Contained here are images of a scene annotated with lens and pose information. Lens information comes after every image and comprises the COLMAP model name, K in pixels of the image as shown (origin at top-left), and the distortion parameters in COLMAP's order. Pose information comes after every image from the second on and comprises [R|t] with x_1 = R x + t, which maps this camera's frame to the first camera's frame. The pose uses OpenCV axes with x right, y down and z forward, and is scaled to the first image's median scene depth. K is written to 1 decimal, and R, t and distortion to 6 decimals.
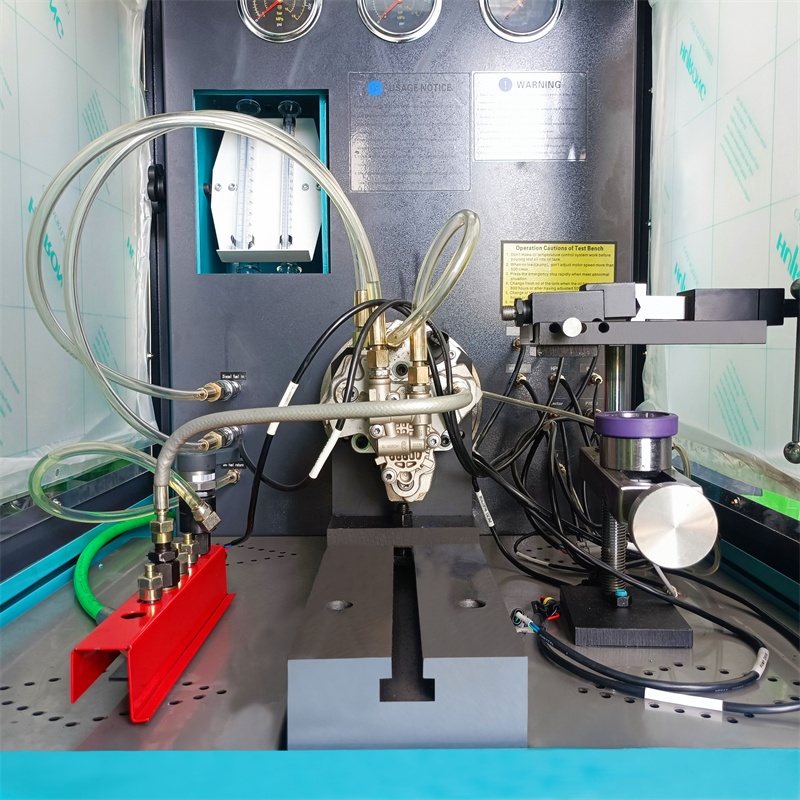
lens RADIAL K [[799.2, 0, 402.4], [0, 799.2, 402.6], [0, 0, 1]] dist [-0.019710, 0.000000]
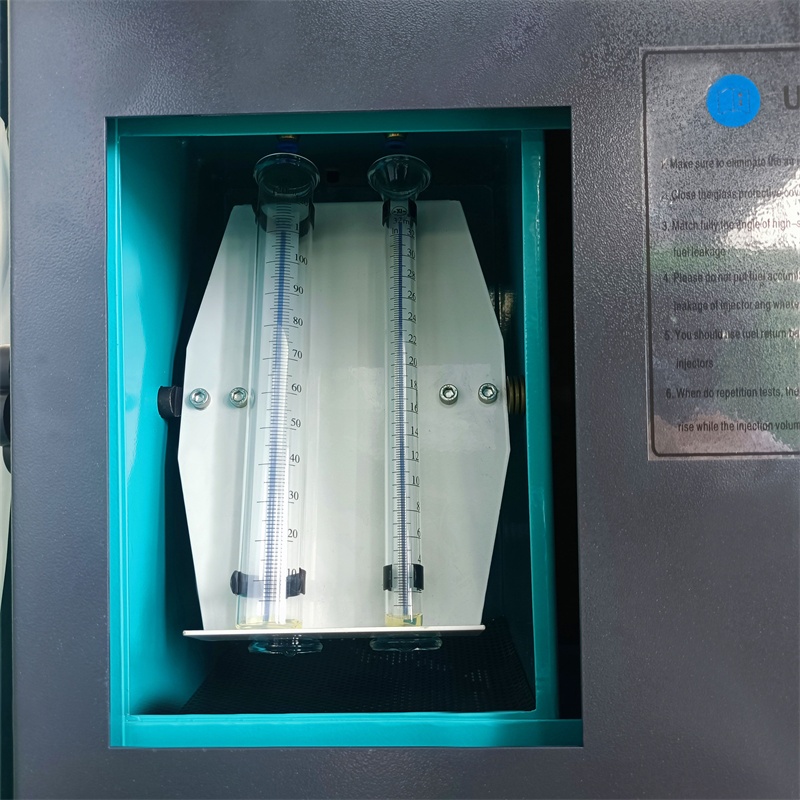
lens RADIAL K [[799.2, 0, 402.4], [0, 799.2, 397.2], [0, 0, 1]] dist [-0.019710, 0.000000]
pose [[0.999730, -0.008049, -0.021779, -0.210421], [0.006394, 0.997161, -0.075023, -0.380994], [0.022321, 0.074864, 0.996944, 1.019748]]
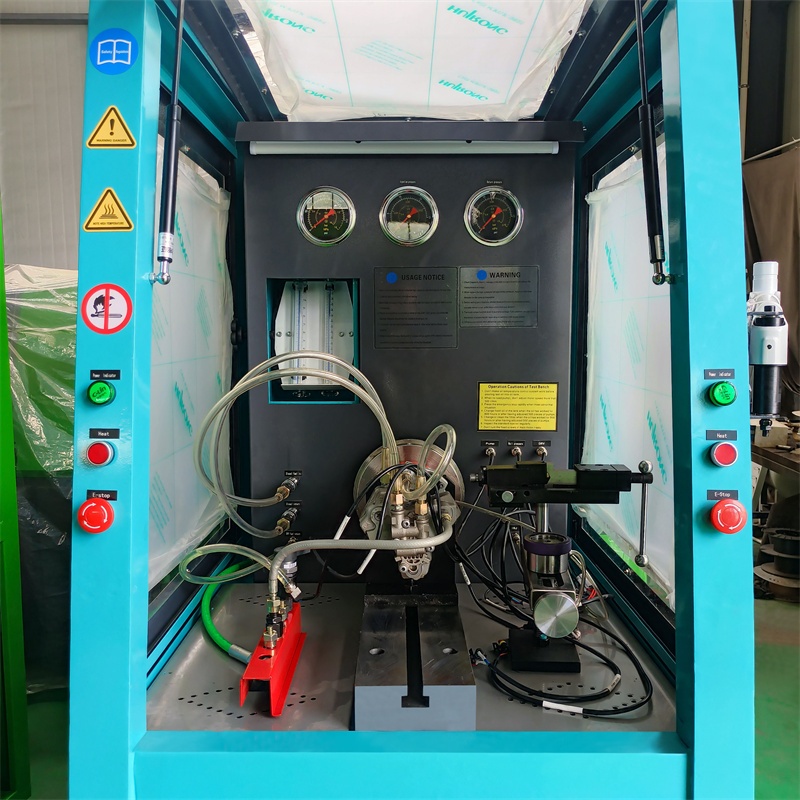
lens RADIAL K [[799.2, 0, 395.2], [0, 799.2, 399.2], [0, 0, 1]] dist [-0.019710, 0.000000]
pose [[0.999942, 0.004039, -0.010027, -0.017888], [-0.003794, 0.999695, 0.024396, -0.296256], [0.010122, -0.024357, 0.999652, -0.650298]]
